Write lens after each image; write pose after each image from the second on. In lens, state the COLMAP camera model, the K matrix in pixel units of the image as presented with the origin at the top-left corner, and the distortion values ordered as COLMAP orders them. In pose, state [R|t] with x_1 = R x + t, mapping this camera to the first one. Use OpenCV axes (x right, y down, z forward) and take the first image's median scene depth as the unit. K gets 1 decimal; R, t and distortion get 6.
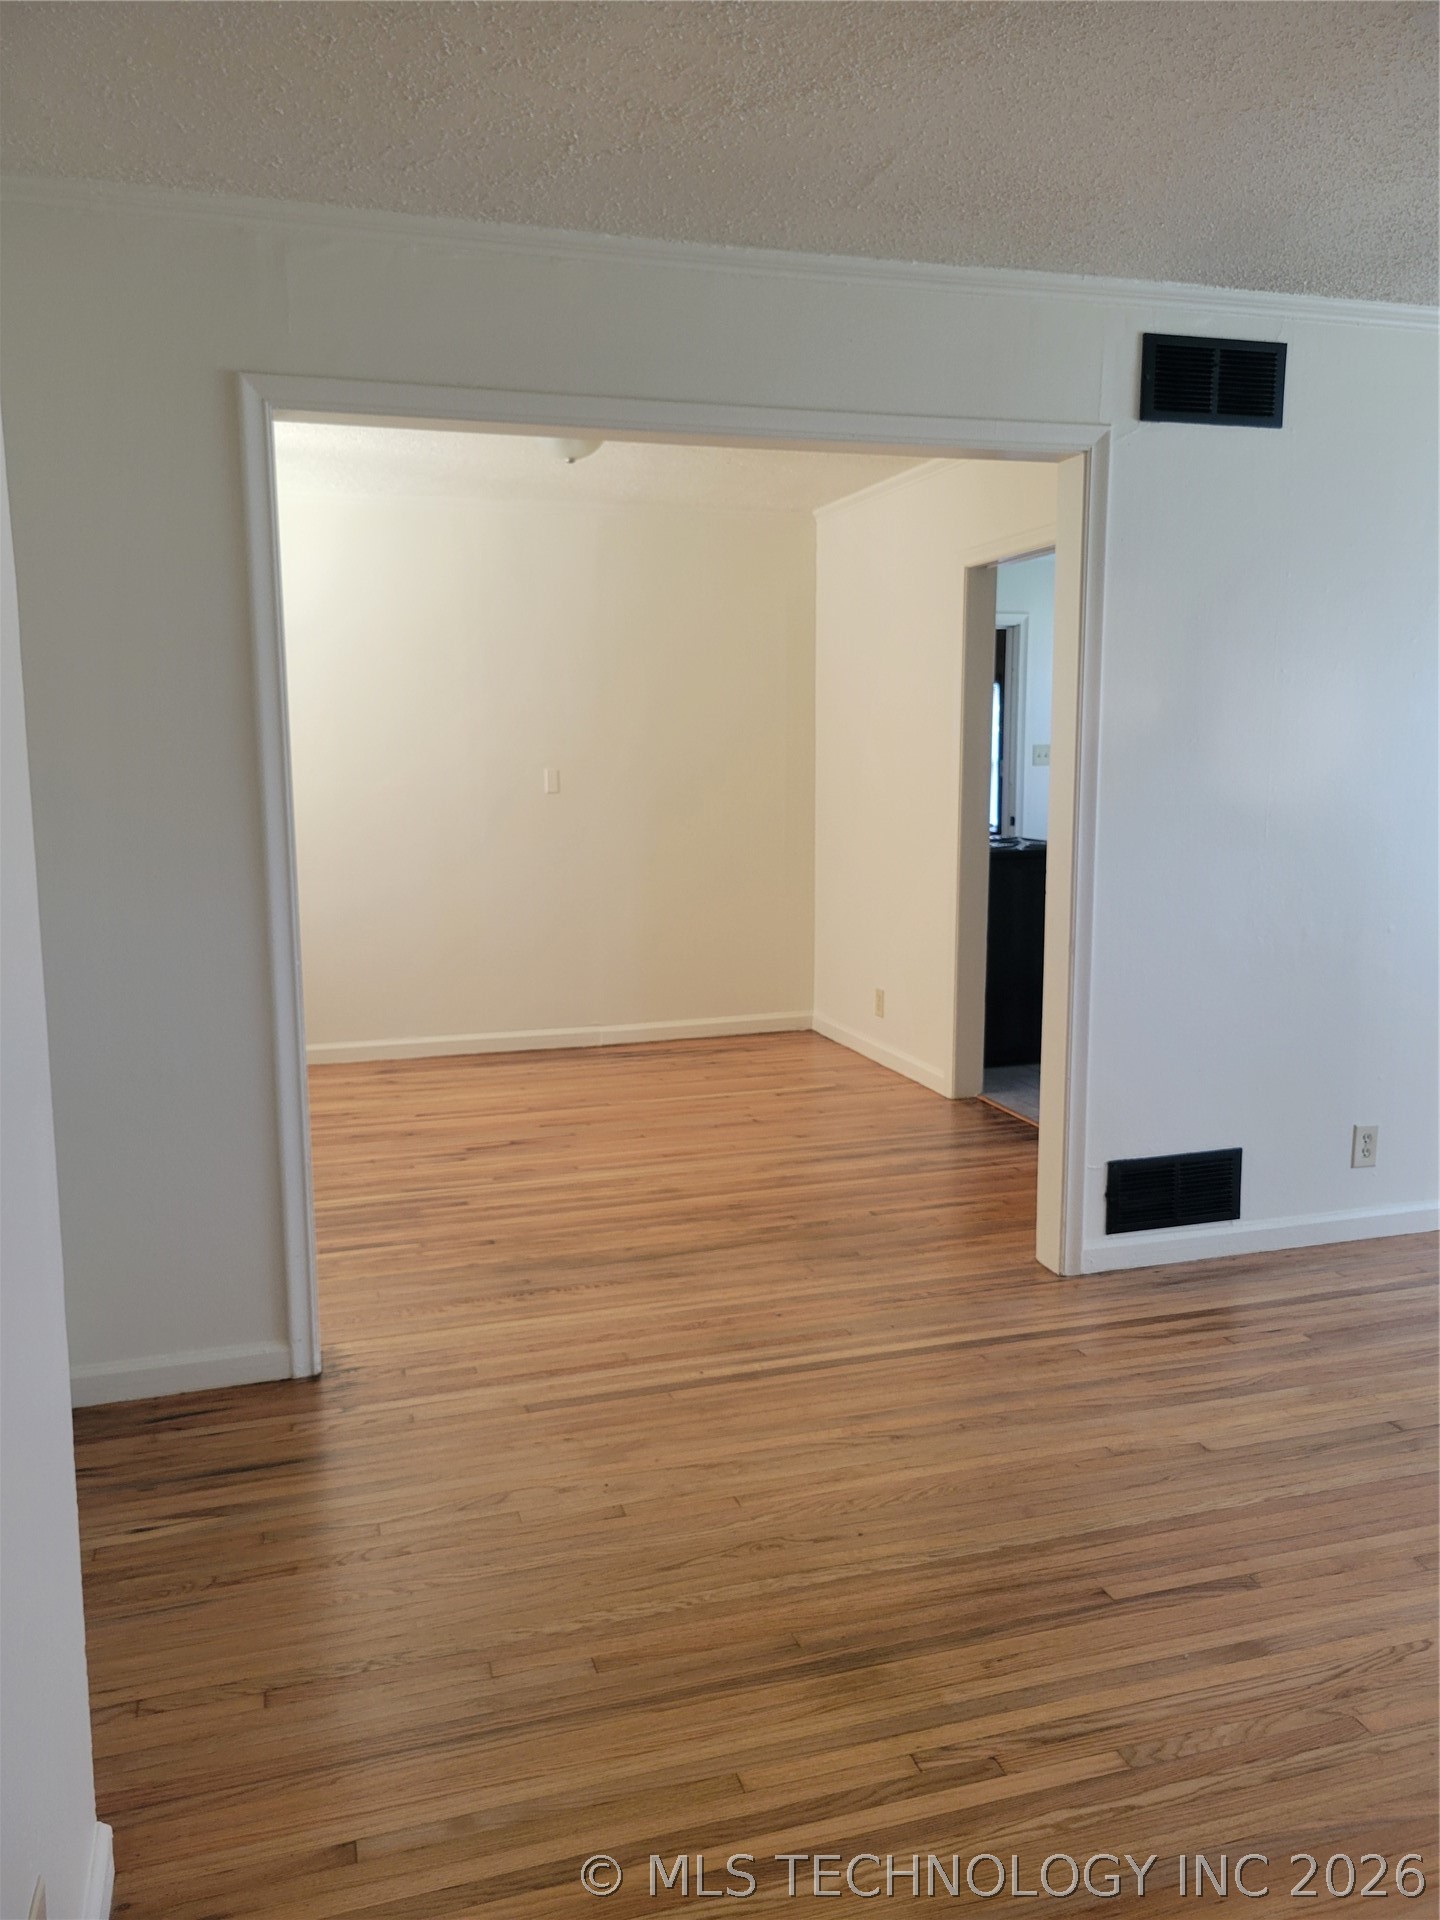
lens RADIAL K [[1439.5, 0, 709.1], [0, 1439.5, 947.5], [0, 0, 1]] dist [0.055924, -0.039882]
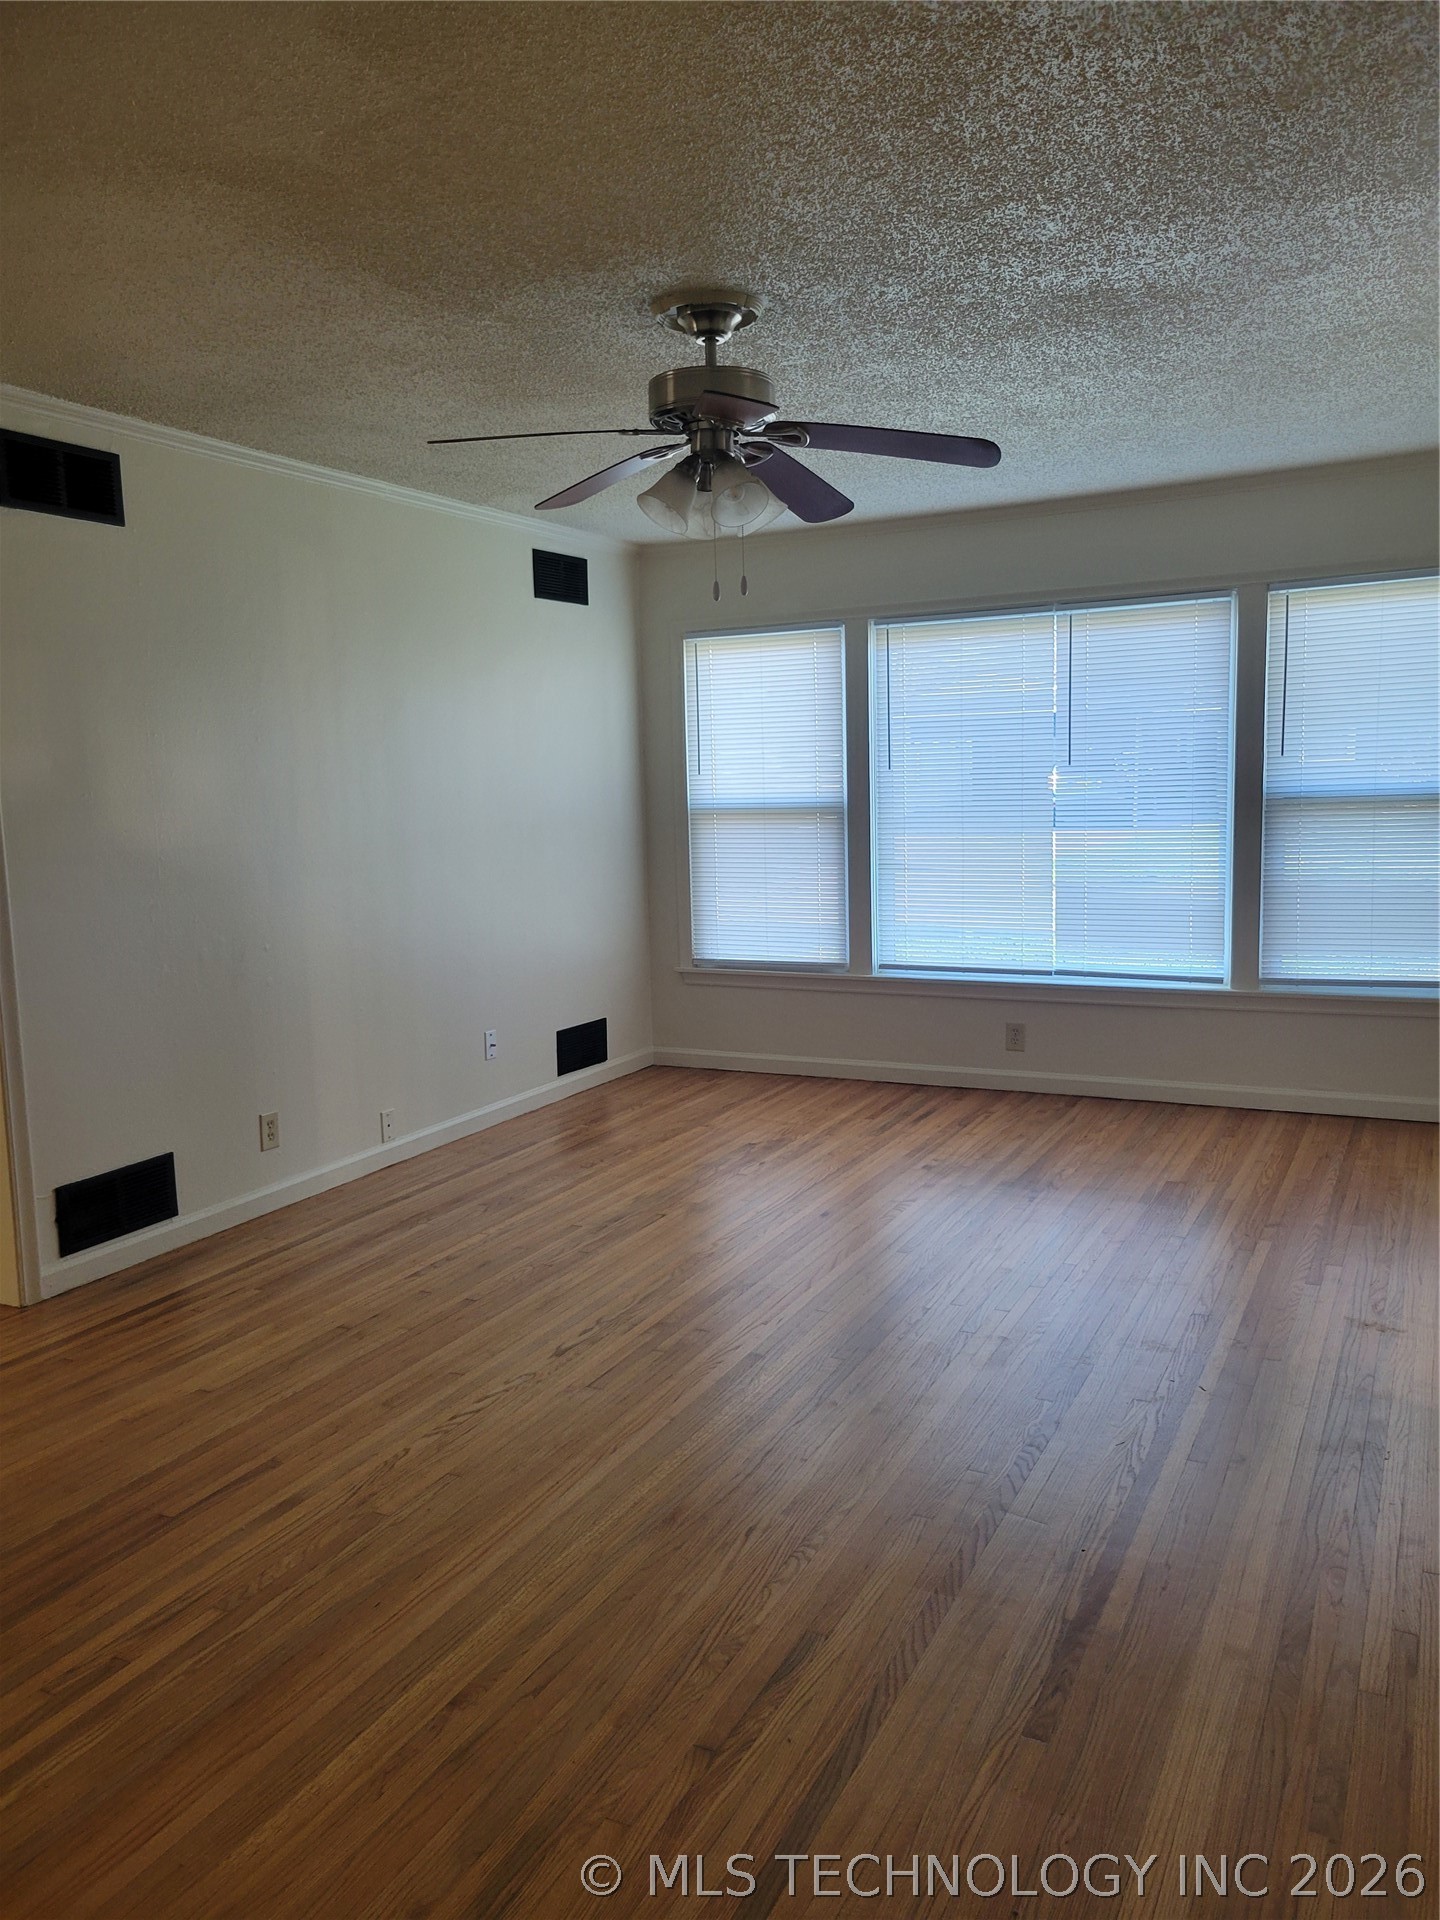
lens RADIAL K [[1435.5, 0, 731.9], [0, 1435.5, 931.3], [0, 0, 1]] dist [0.001338, -0.000134]
pose [[0.690019, -0.087411, 0.718494, -0.155894], [0.122217, 0.992498, 0.003372, 0.023113], [-0.713398, 0.085485, 0.695525, -0.130041]]
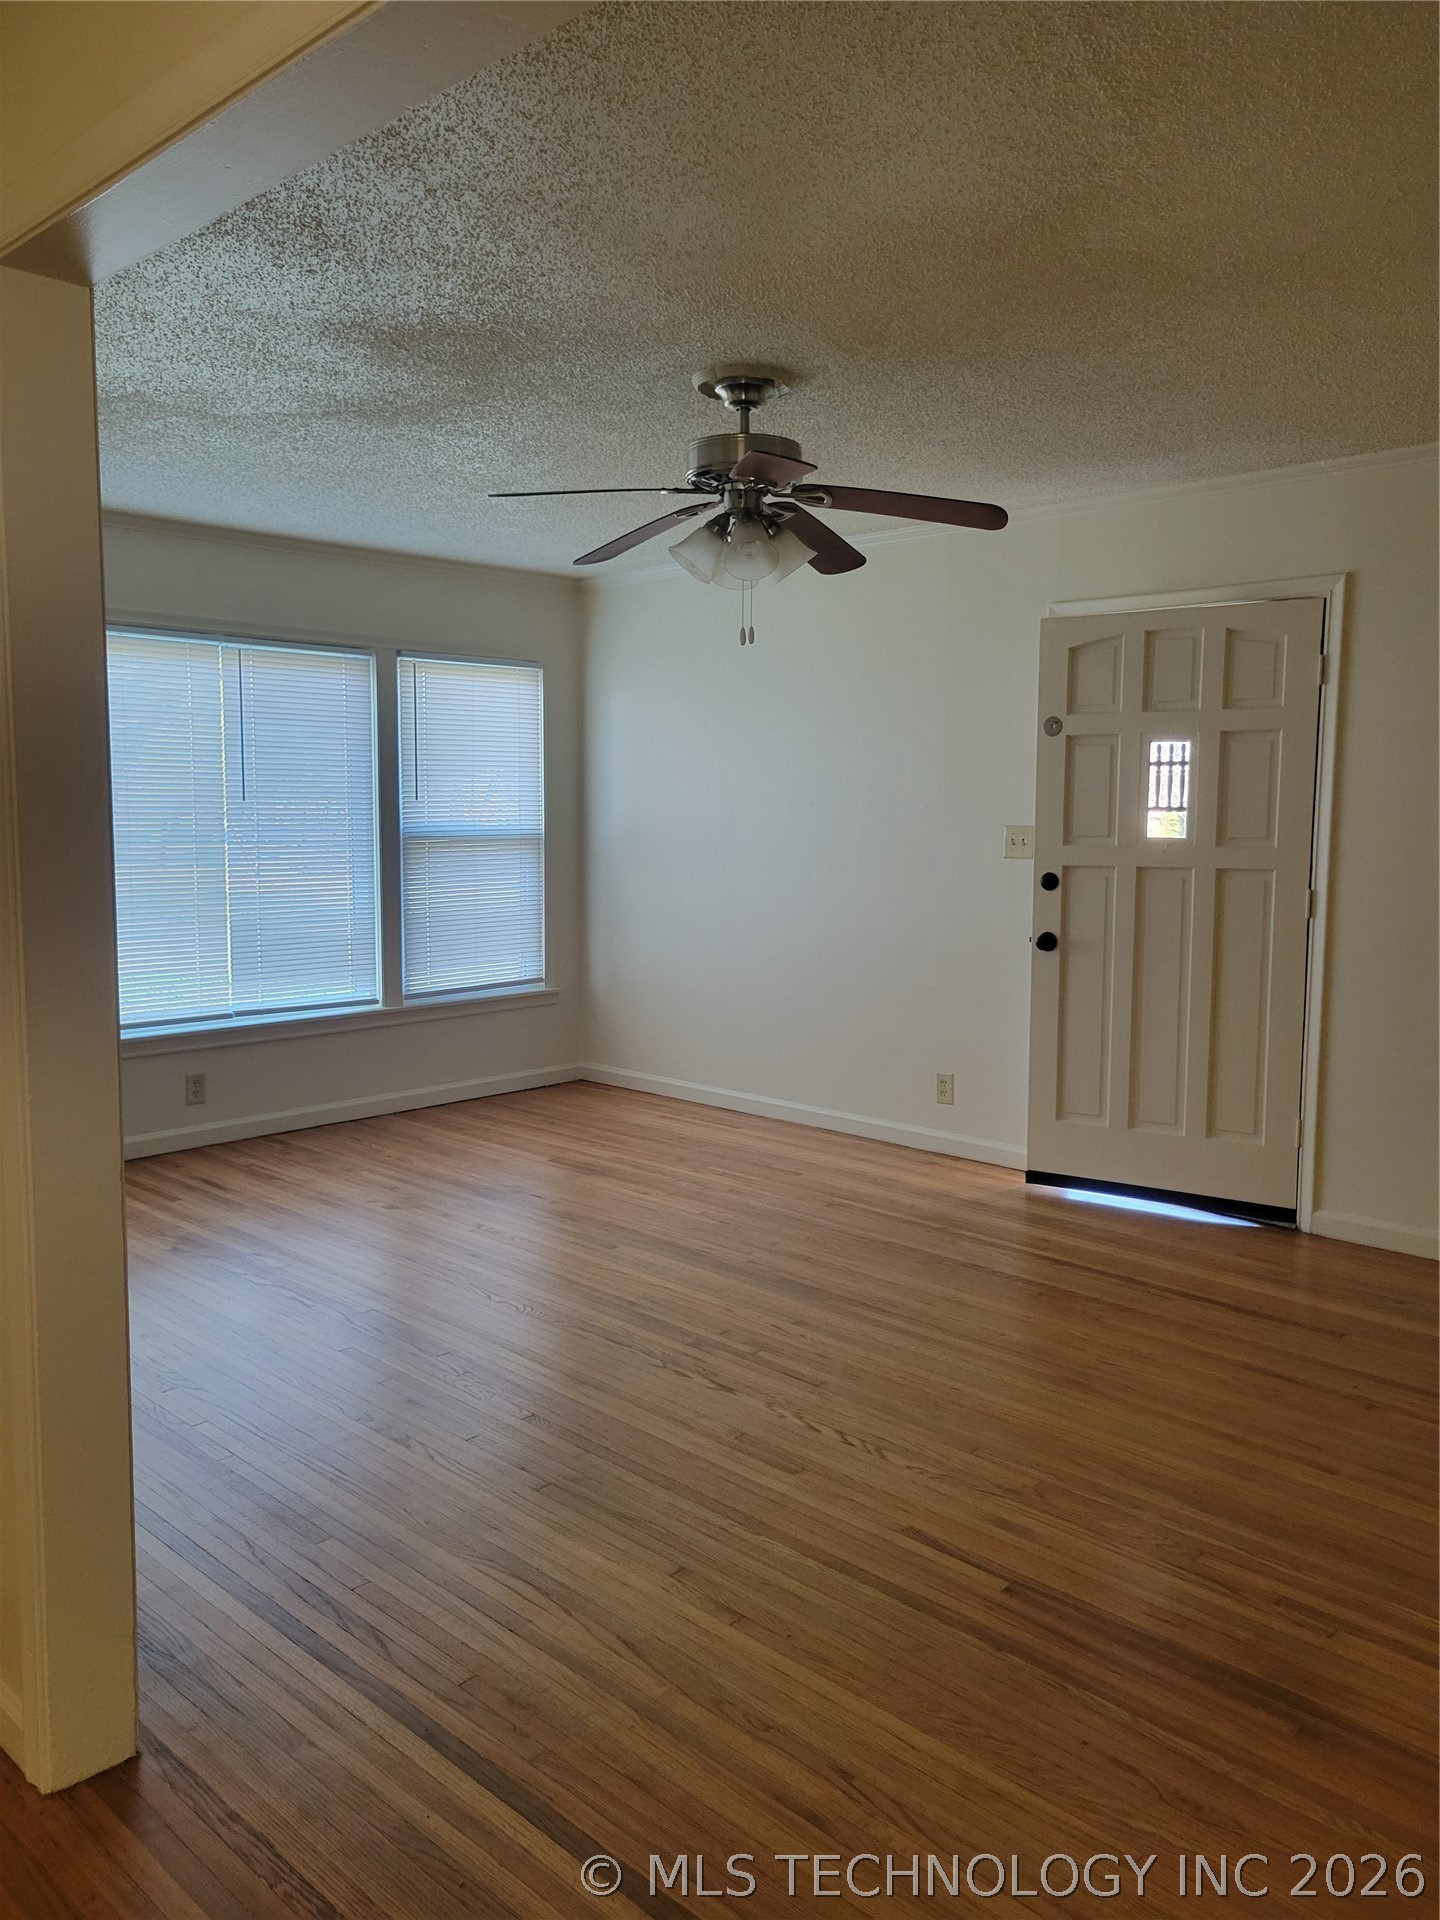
lens RADIAL K [[1439.5, 0, 709.1], [0, 1439.5, 947.5], [0, 0, 1]] dist [0.055924, -0.039882]
pose [[-0.486767, -0.084592, 0.869427, -0.416328], [0.114190, 0.980597, 0.159340, -0.182184], [-0.866036, 0.176842, -0.467662, 1.266216]]
